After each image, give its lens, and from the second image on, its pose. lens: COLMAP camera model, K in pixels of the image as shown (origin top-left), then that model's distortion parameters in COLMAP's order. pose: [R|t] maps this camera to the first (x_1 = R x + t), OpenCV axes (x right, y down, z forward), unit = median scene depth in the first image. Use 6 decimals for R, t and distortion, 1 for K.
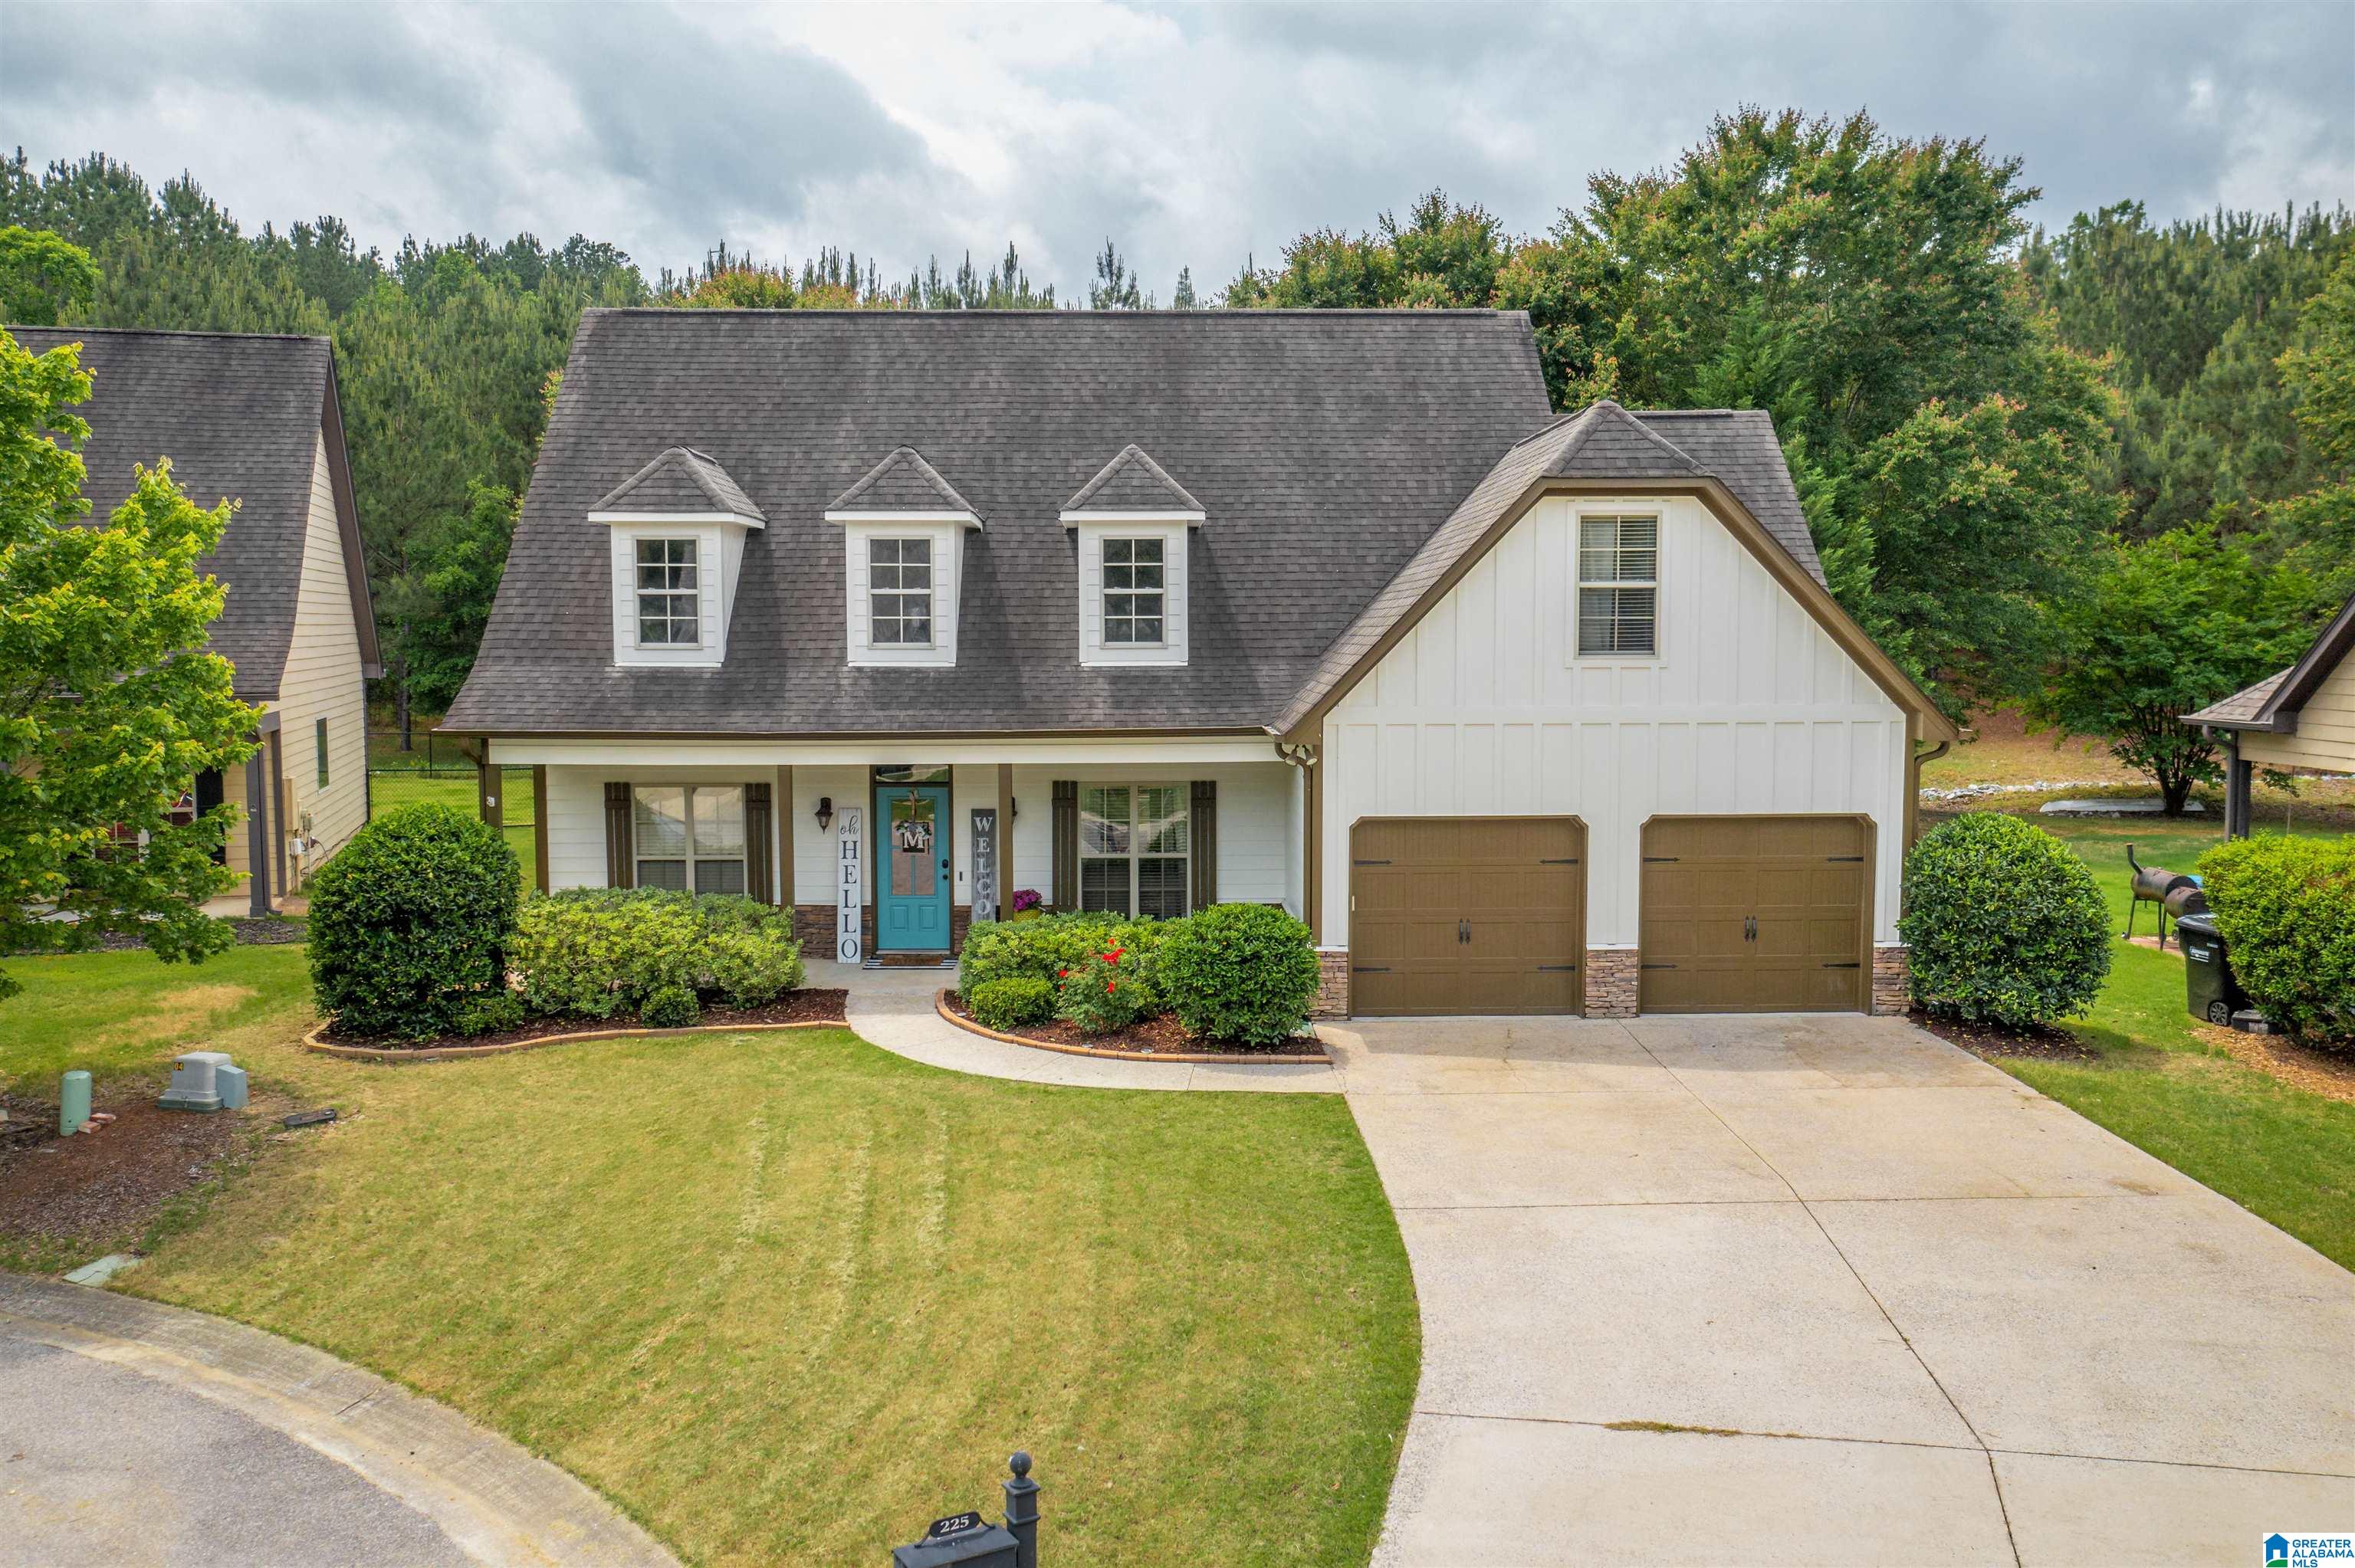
lens RADIAL K [[1921.1, 0, 1144.1], [0, 1921.1, 818.2], [0, 0, 1]] dist [-0.005660, 0.002145]
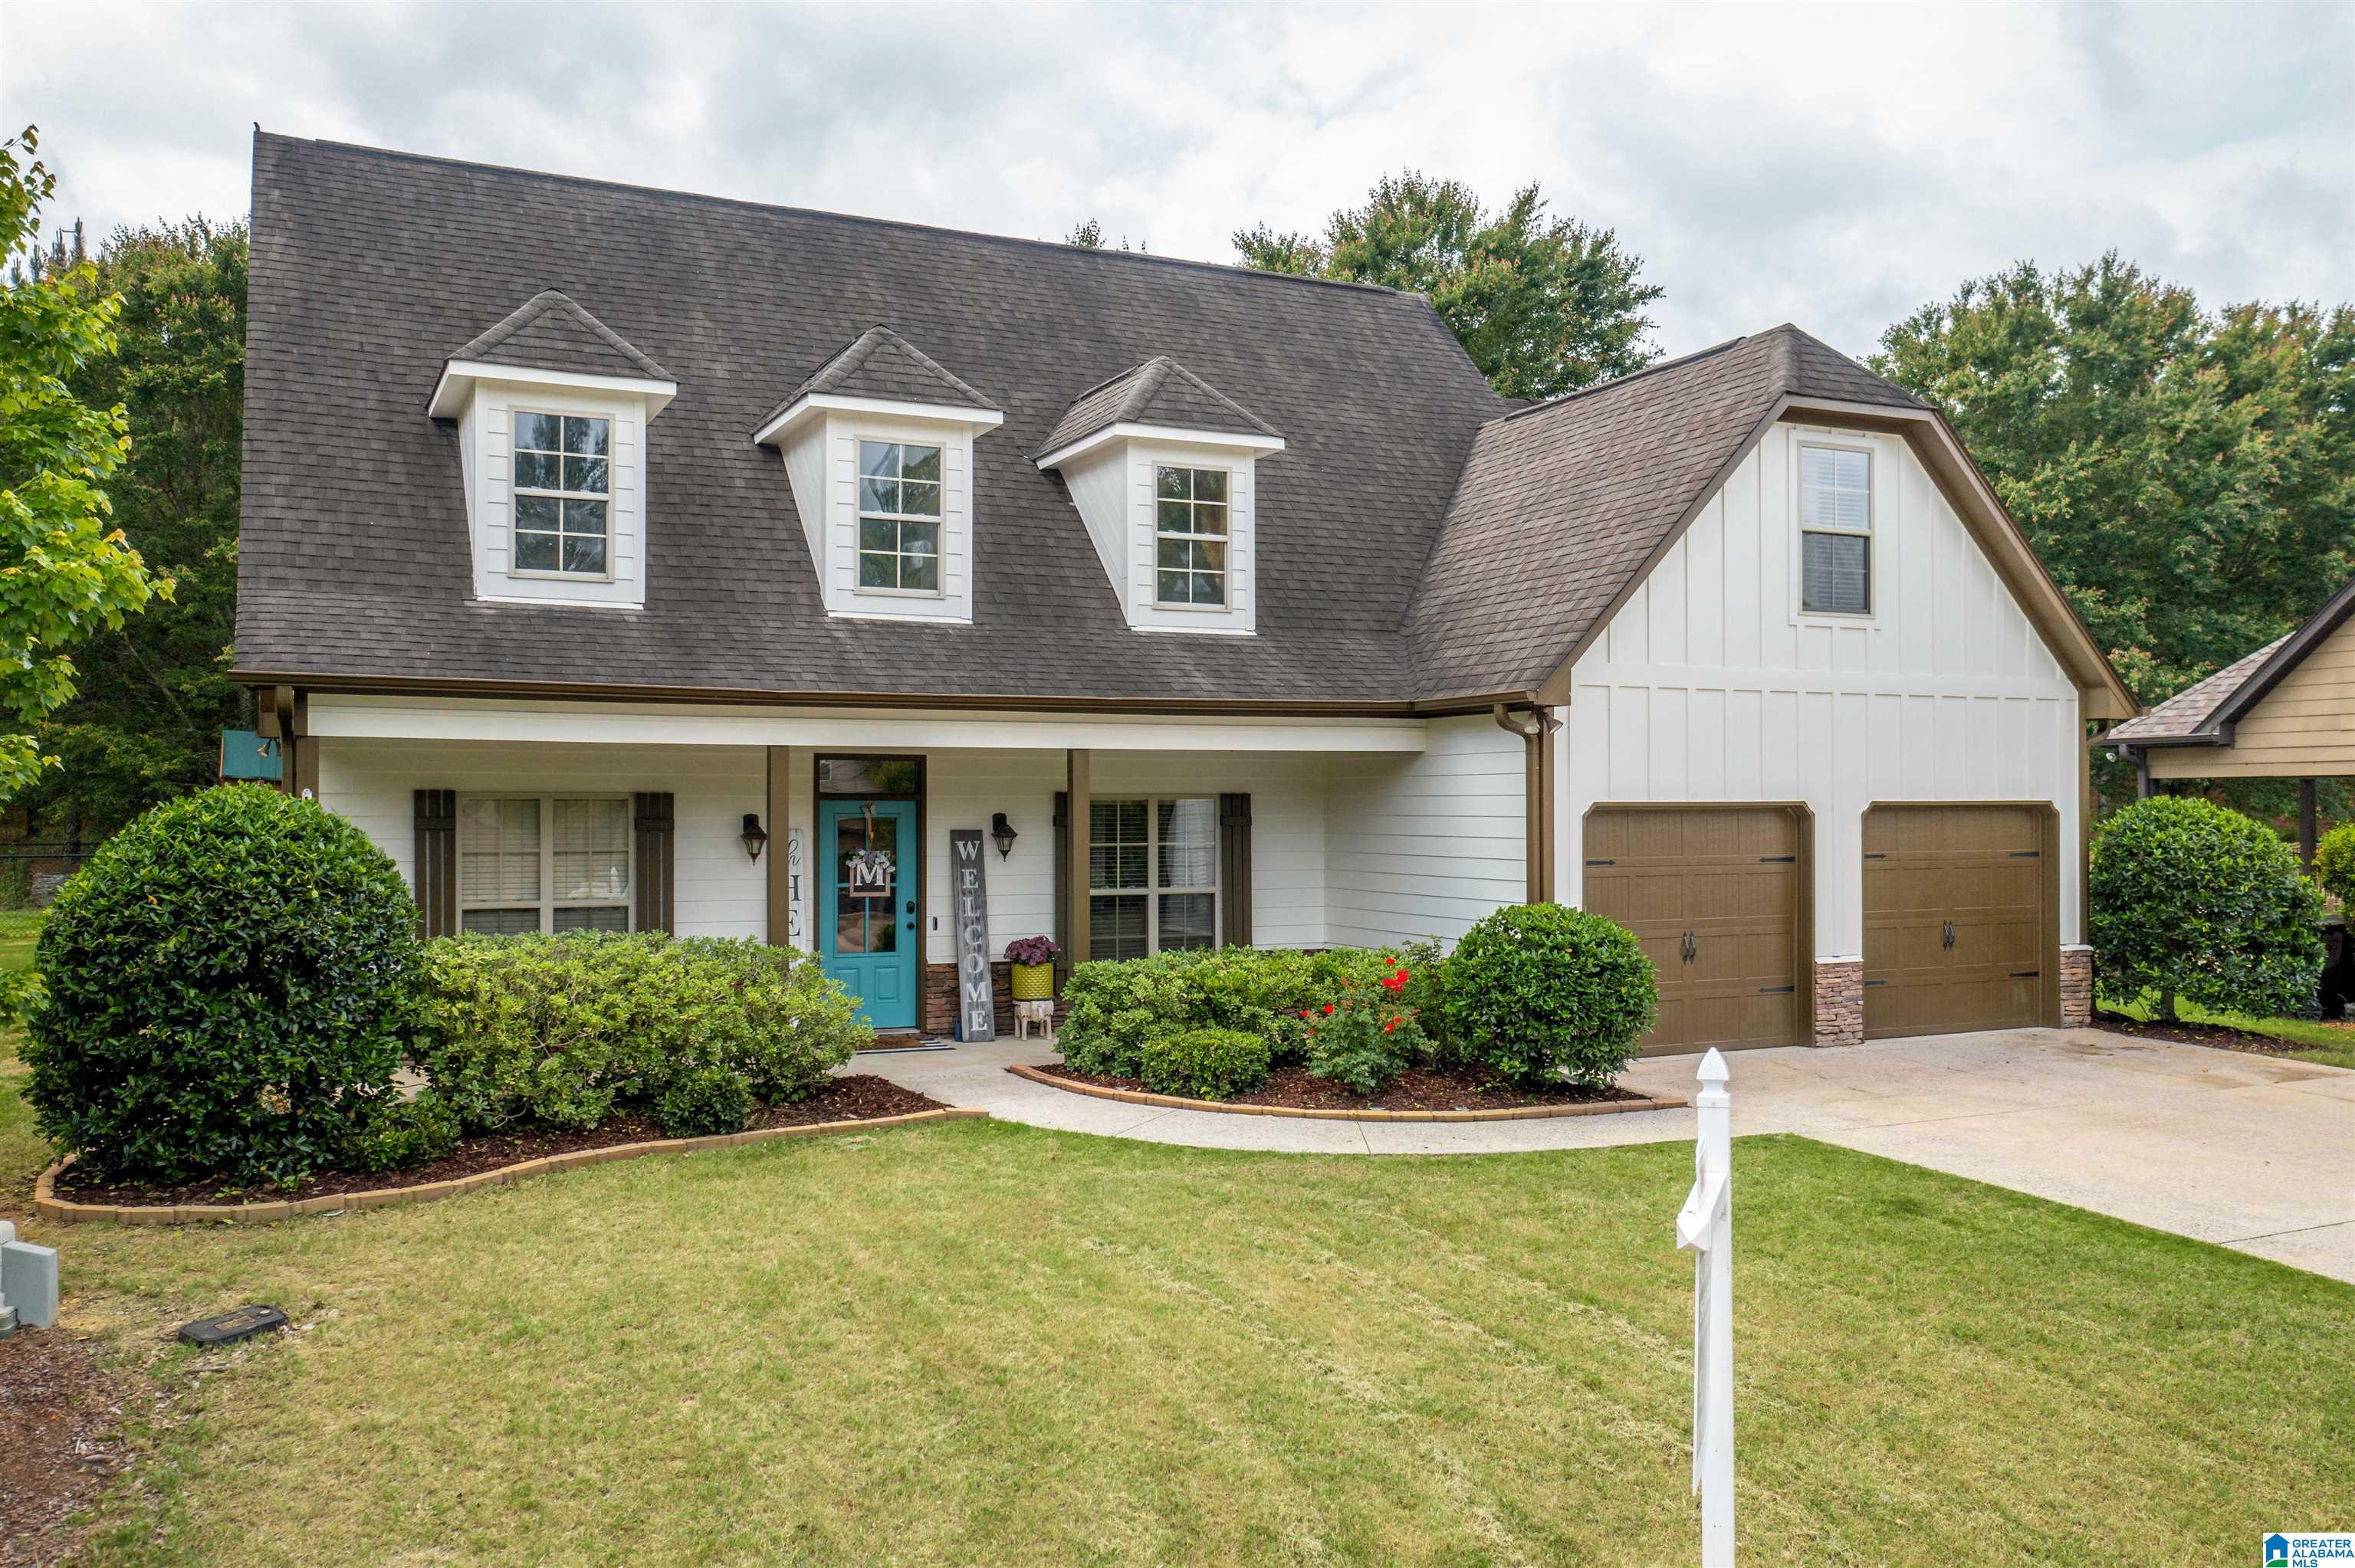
lens RADIAL K [[1921.1, 0, 1185.7], [0, 1921.1, 785.2], [0, 0, 1]] dist [-0.005660, 0.002145]
pose [[0.907312, 0.005851, 0.420418, -0.362974], [0.040355, 0.994075, -0.100926, 0.063772], [-0.418517, 0.108538, 0.901700, 0.352911]]
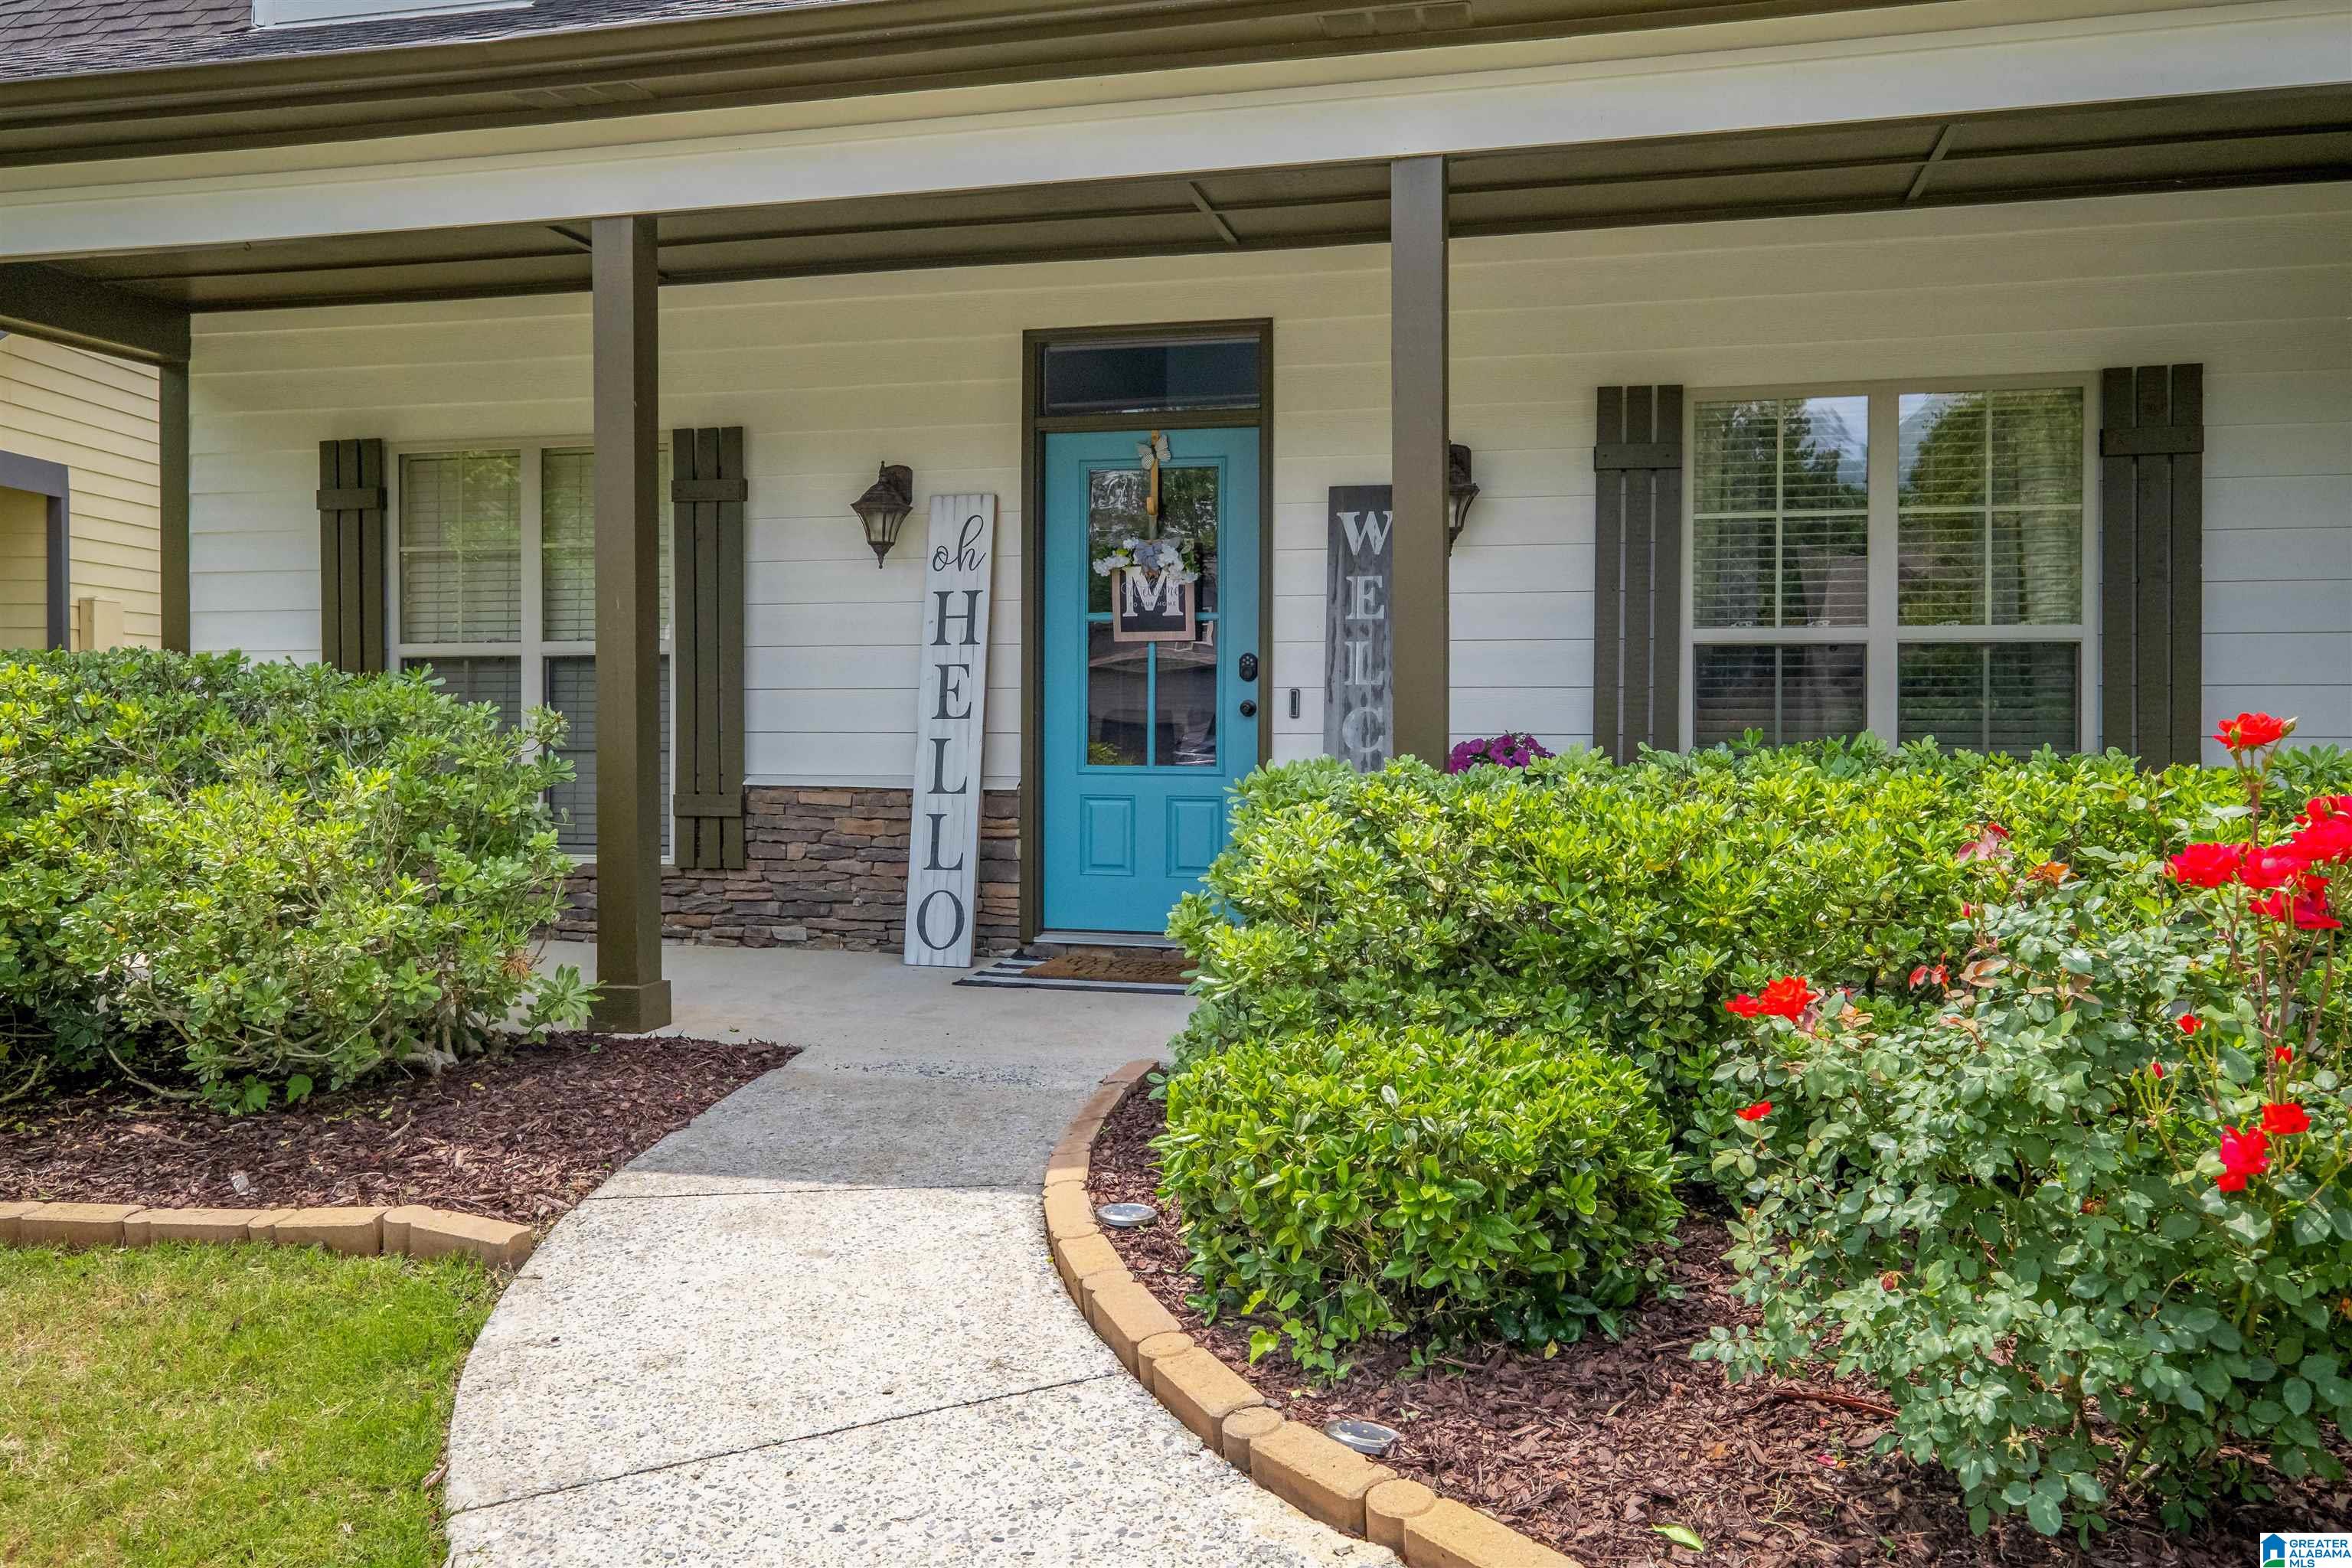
lens RADIAL K [[1777.3, 0, 1162.0], [0, 1777.3, 747.4], [0, 0, 1]] dist [-0.019799, 0.035943]
pose [[0.966243, 0.005881, -0.257566, -0.047970], [-0.027096, 0.996514, -0.078899, 0.070387], [0.256205, 0.083215, 0.963034, 0.827579]]
